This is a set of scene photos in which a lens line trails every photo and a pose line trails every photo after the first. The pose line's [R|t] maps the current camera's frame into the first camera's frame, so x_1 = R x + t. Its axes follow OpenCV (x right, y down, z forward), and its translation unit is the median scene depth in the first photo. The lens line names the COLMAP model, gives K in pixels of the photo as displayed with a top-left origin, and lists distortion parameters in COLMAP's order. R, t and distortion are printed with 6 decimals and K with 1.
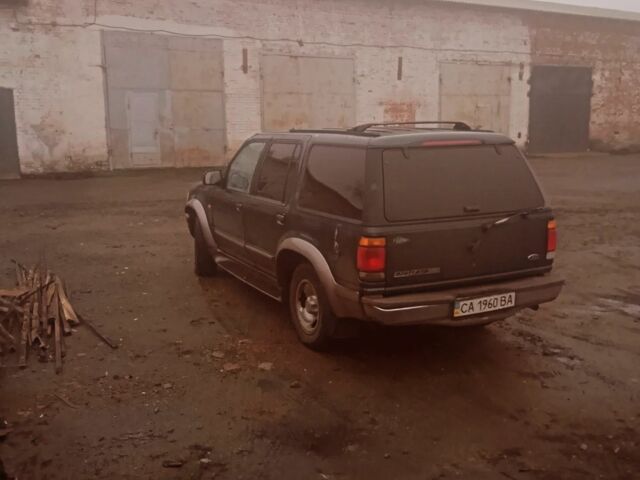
lens RADIAL K [[706.7, 0, 320.5], [0, 706.7, 240.6], [0, 0, 1]] dist [0.022522, 0.000000]
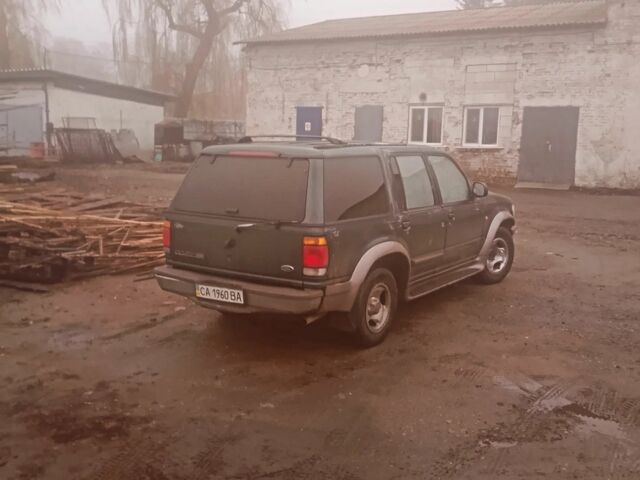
lens RADIAL K [[706.7, 0, 318.4], [0, 706.7, 239.6], [0, 0, 1]] dist [0.022522, 0.000000]
pose [[0.483329, 0.149124, -0.862644, 0.333523], [-0.170832, 0.982508, 0.074130, -0.028105], [0.858609, 0.111539, 0.500349, 0.144756]]
